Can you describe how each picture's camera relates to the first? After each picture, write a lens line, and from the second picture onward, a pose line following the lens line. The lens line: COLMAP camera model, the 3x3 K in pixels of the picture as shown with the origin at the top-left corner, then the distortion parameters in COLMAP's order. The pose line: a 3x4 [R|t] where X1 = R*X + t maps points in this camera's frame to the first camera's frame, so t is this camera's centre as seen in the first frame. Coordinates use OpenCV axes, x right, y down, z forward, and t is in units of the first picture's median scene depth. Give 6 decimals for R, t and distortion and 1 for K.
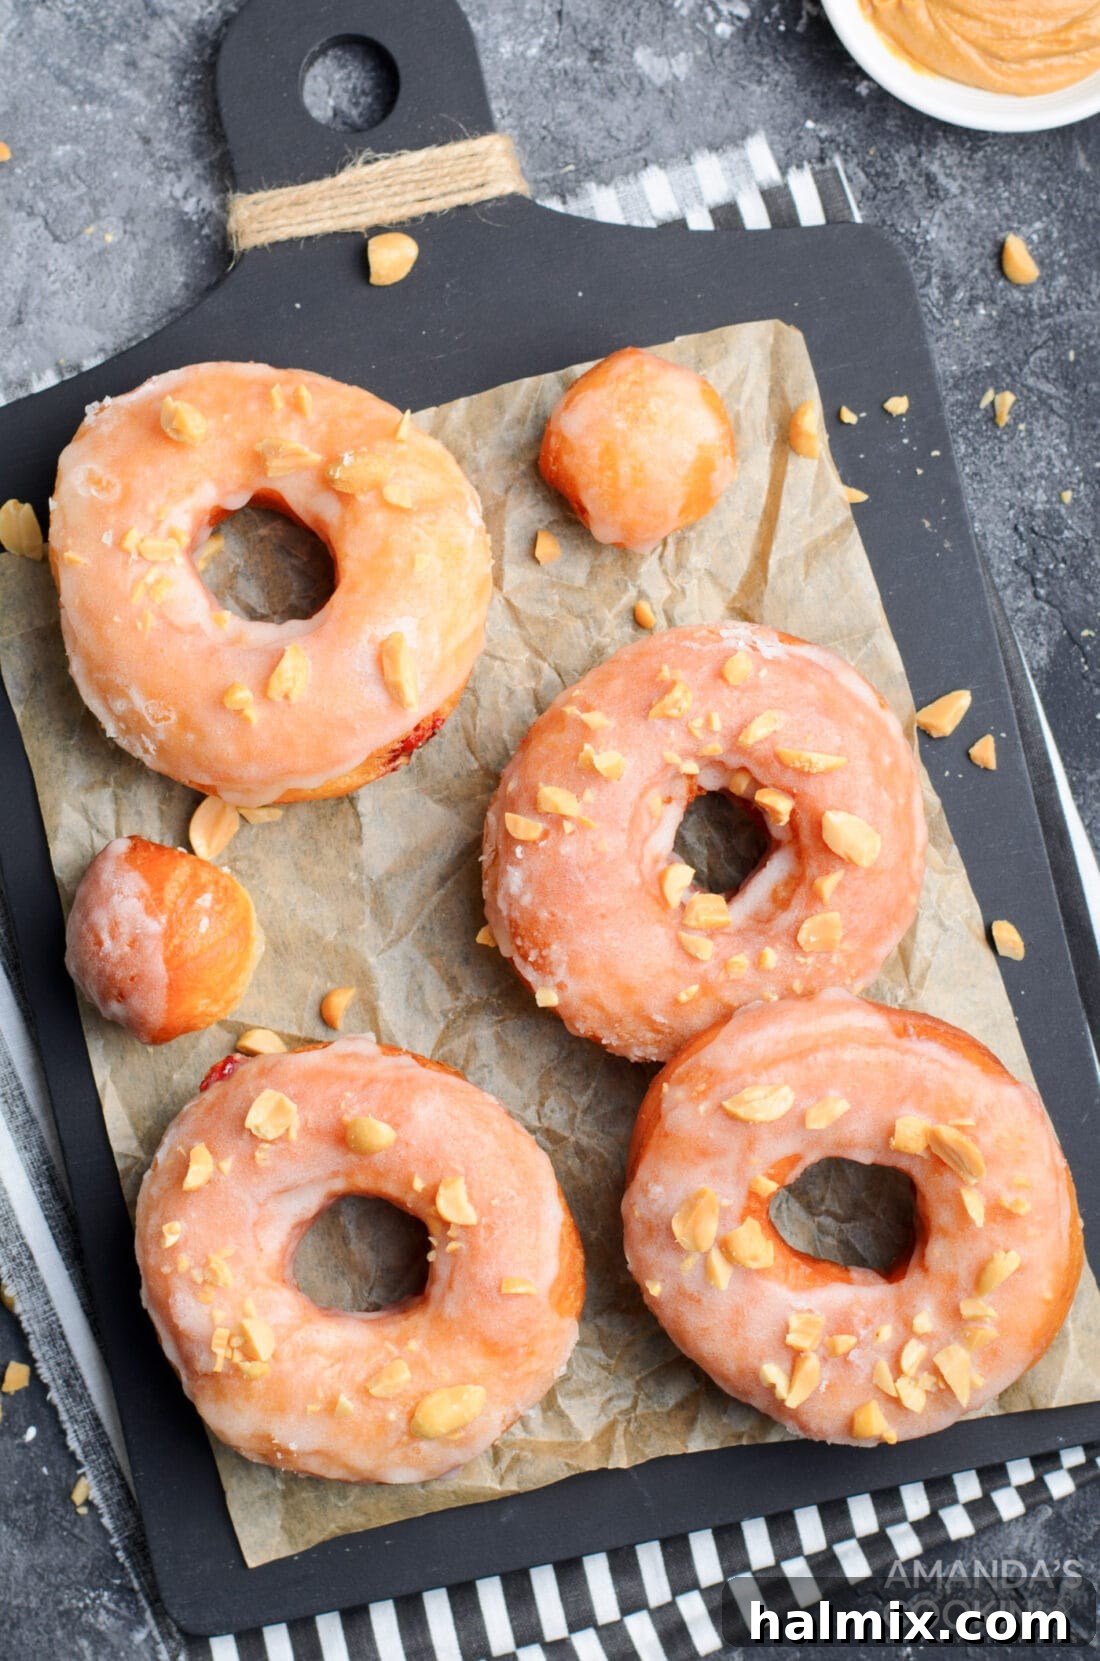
lens RADIAL K [[5749.7, 0, 553.8], [0, 5749.7, 832.5], [0, 0, 1]] dist [-0.147772, 0.000000]
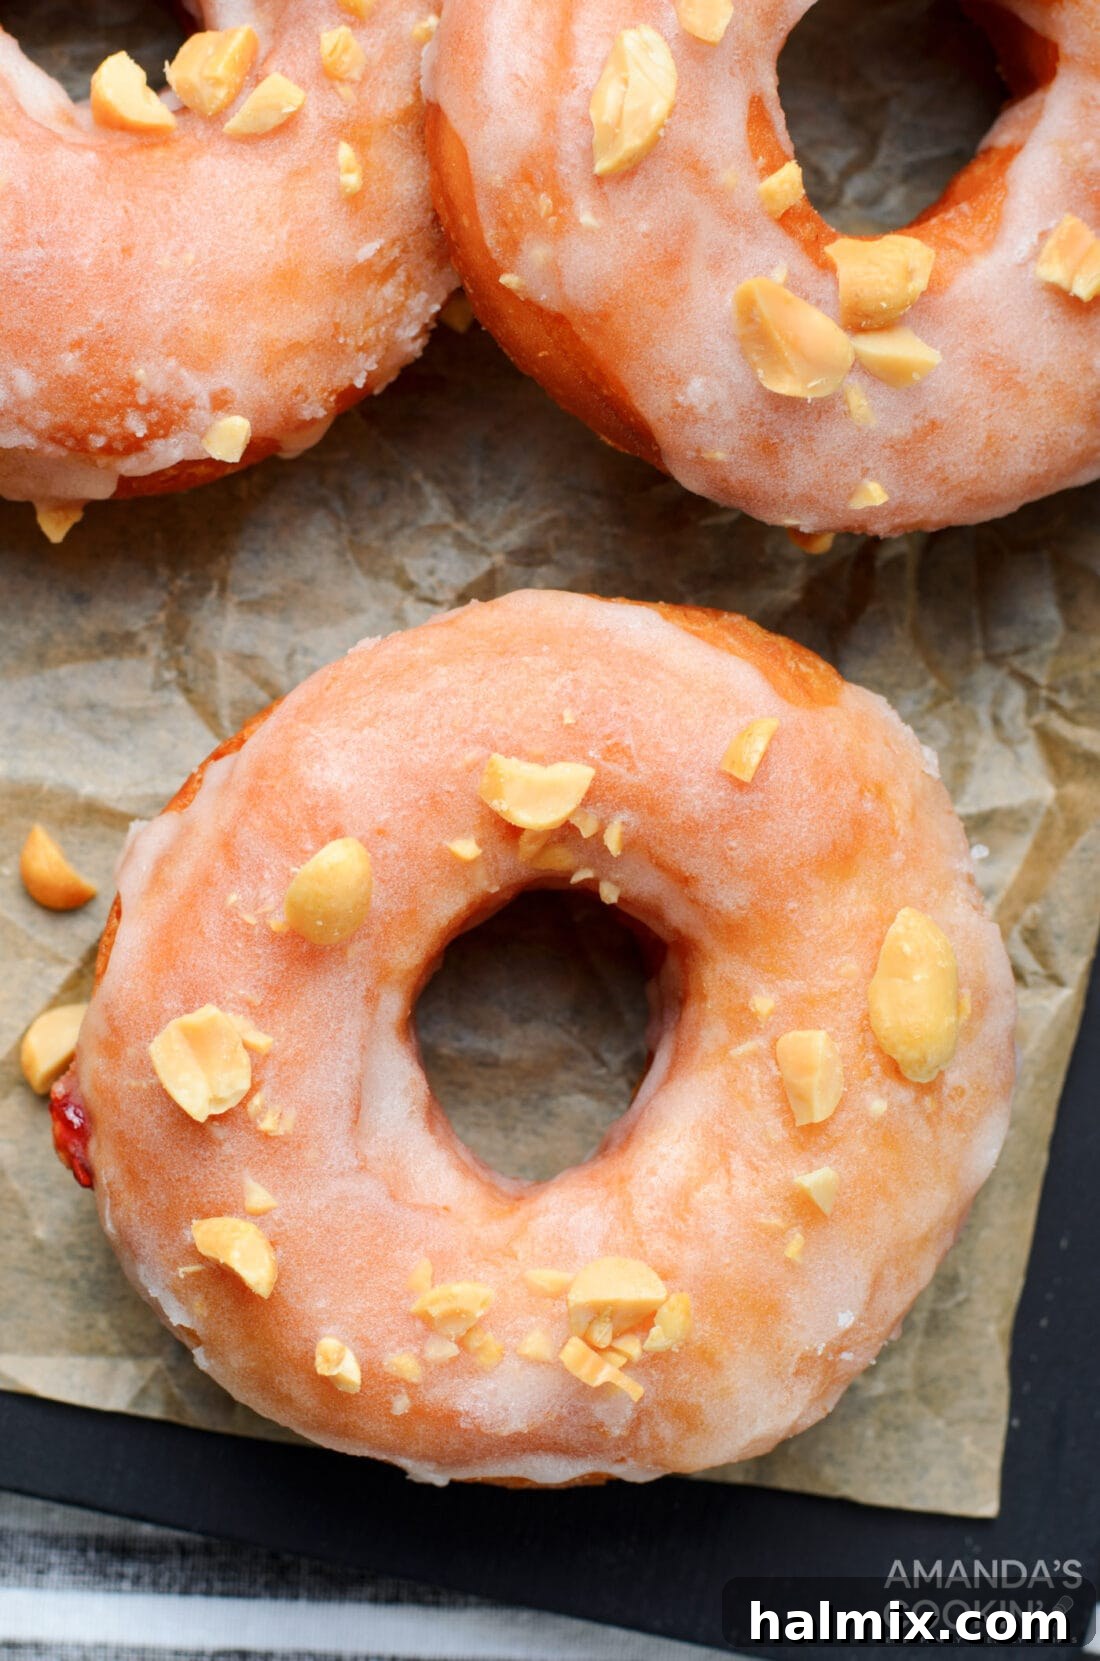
lens RADIAL K [[4966.4, 0, 545.6], [0, 4966.4, 841.8], [0, 0, 1]] dist [-0.128152, 0.000000]
pose [[0.424248, -0.900456, 0.095879, -0.059740], [0.898069, 0.431958, 0.082973, 0.032634], [-0.116130, 0.050905, 0.991929, 0.588746]]
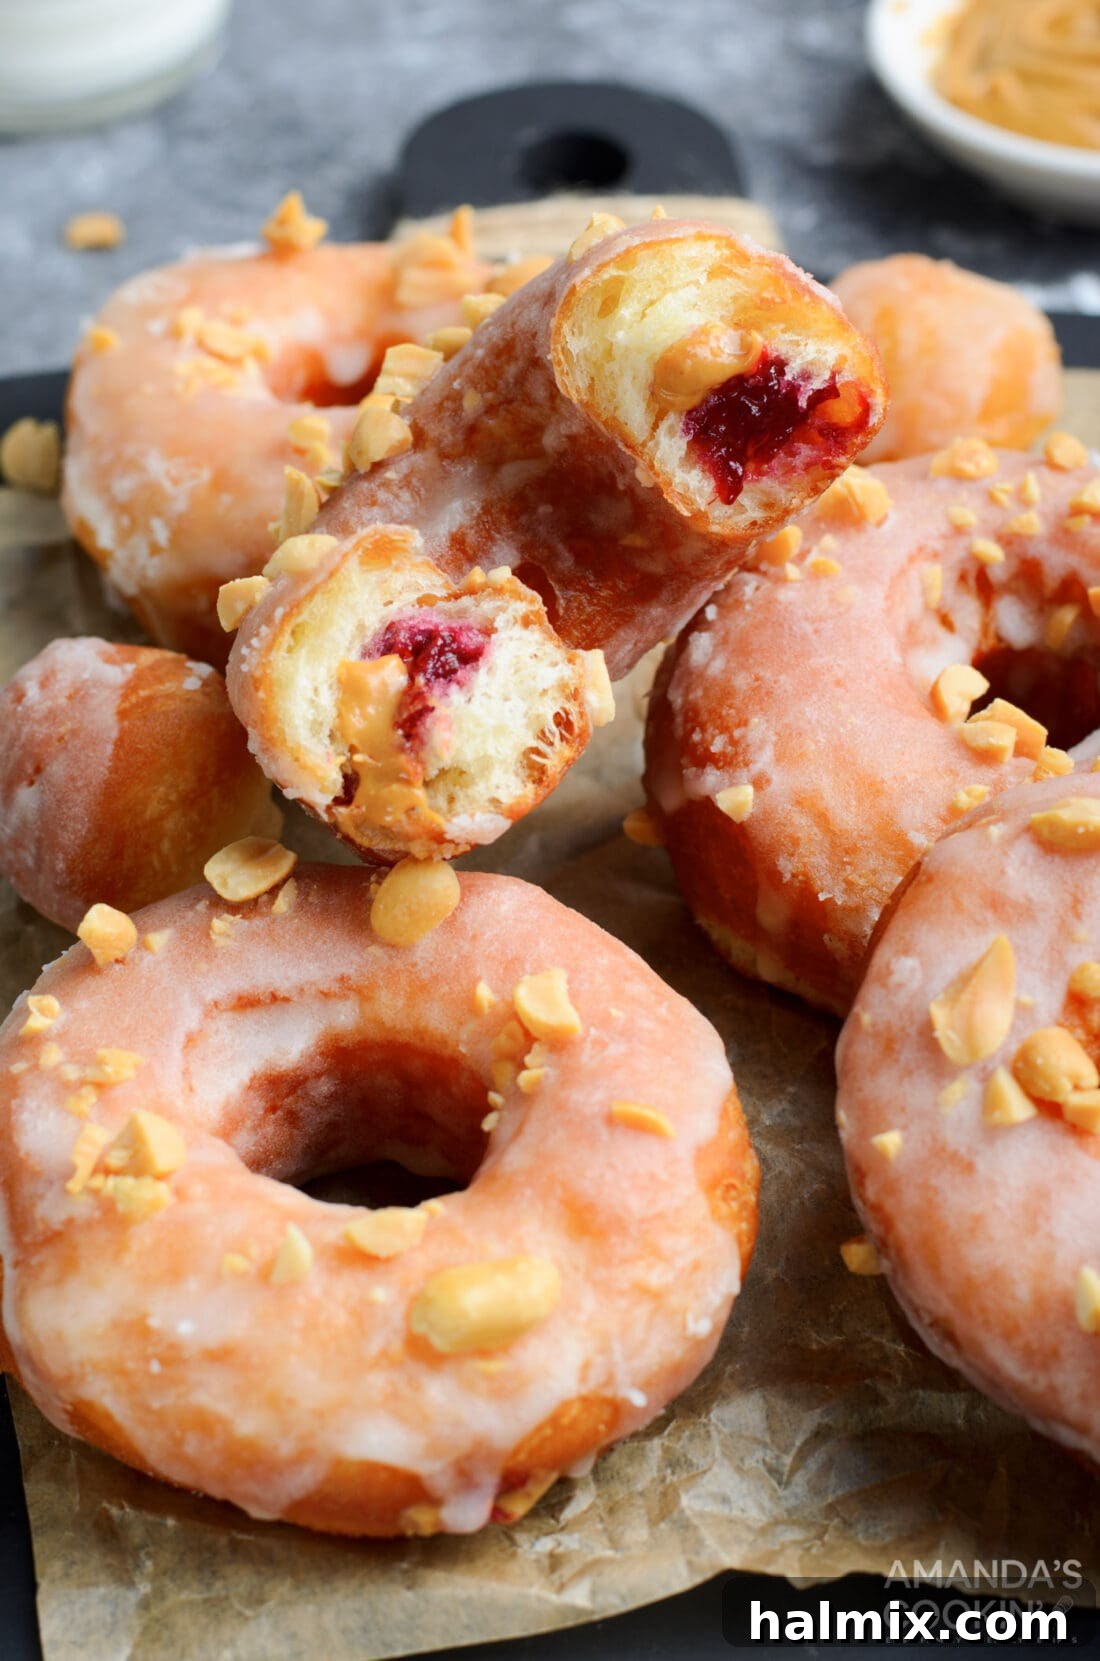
lens RADIAL K [[4135.9, 0, 559.8], [0, 4135.9, 827.3], [0, 0, 1]] dist [0.058948, 0.000000]
pose [[0.993415, 0.088895, -0.072275, 0.012154], [-0.113701, 0.687465, -0.717262, 0.343806], [-0.014074, 0.720757, 0.693045, 0.701373]]
